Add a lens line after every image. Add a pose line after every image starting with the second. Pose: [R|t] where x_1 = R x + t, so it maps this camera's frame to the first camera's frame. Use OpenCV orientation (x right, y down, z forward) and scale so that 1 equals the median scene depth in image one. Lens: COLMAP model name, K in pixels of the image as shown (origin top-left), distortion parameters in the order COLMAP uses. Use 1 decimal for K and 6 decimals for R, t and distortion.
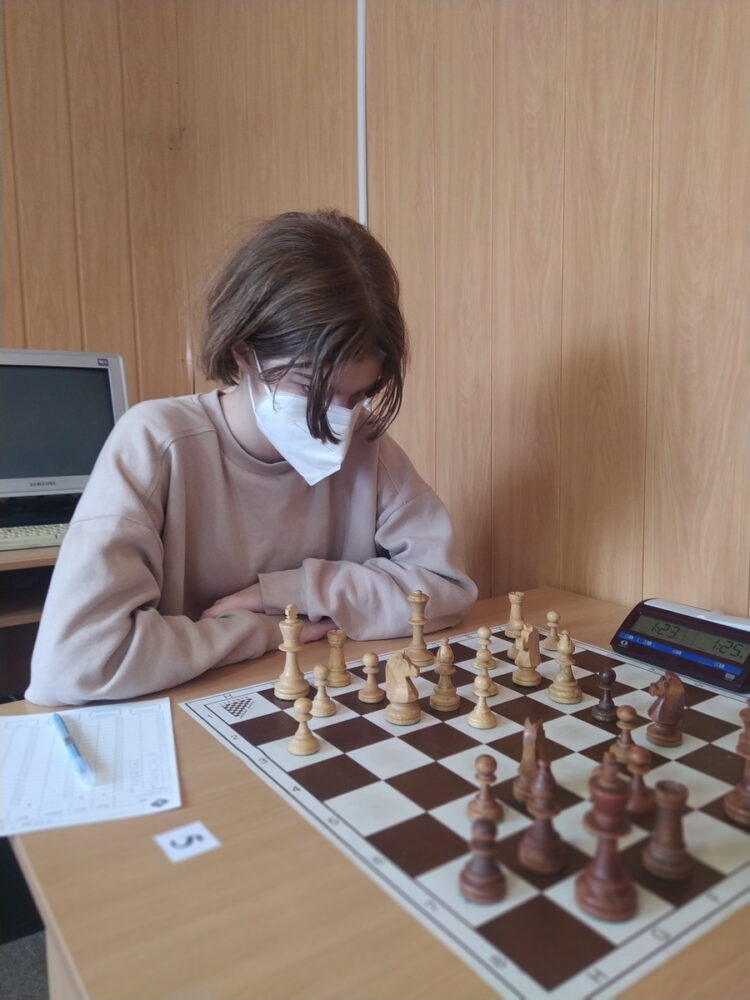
lens RADIAL K [[763.6, 0, 377.9], [0, 763.6, 477.7], [0, 0, 1]] dist [0.055759, -0.031648]
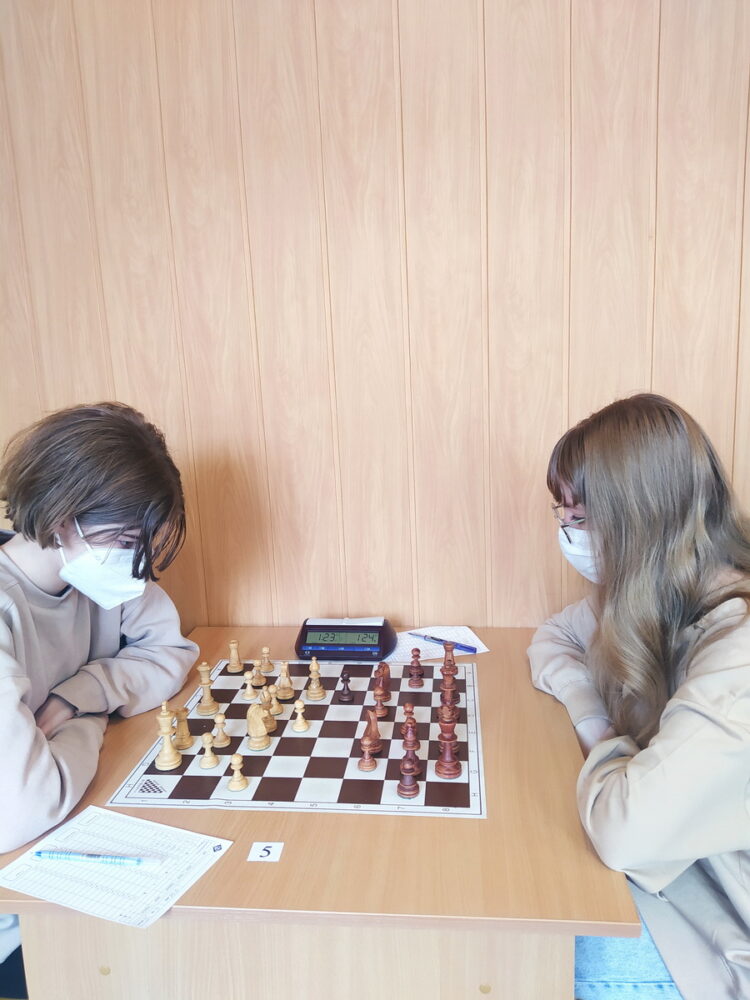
lens RADIAL K [[763.6, 0, 368.0], [0, 763.6, 499.7], [0, 0, 1]] dist [0.055759, -0.031648]
pose [[0.668426, -0.163525, 0.725580, -0.711454], [0.110884, 0.986539, 0.120189, -0.282624], [-0.735467, 0.000118, 0.677561, -0.192275]]
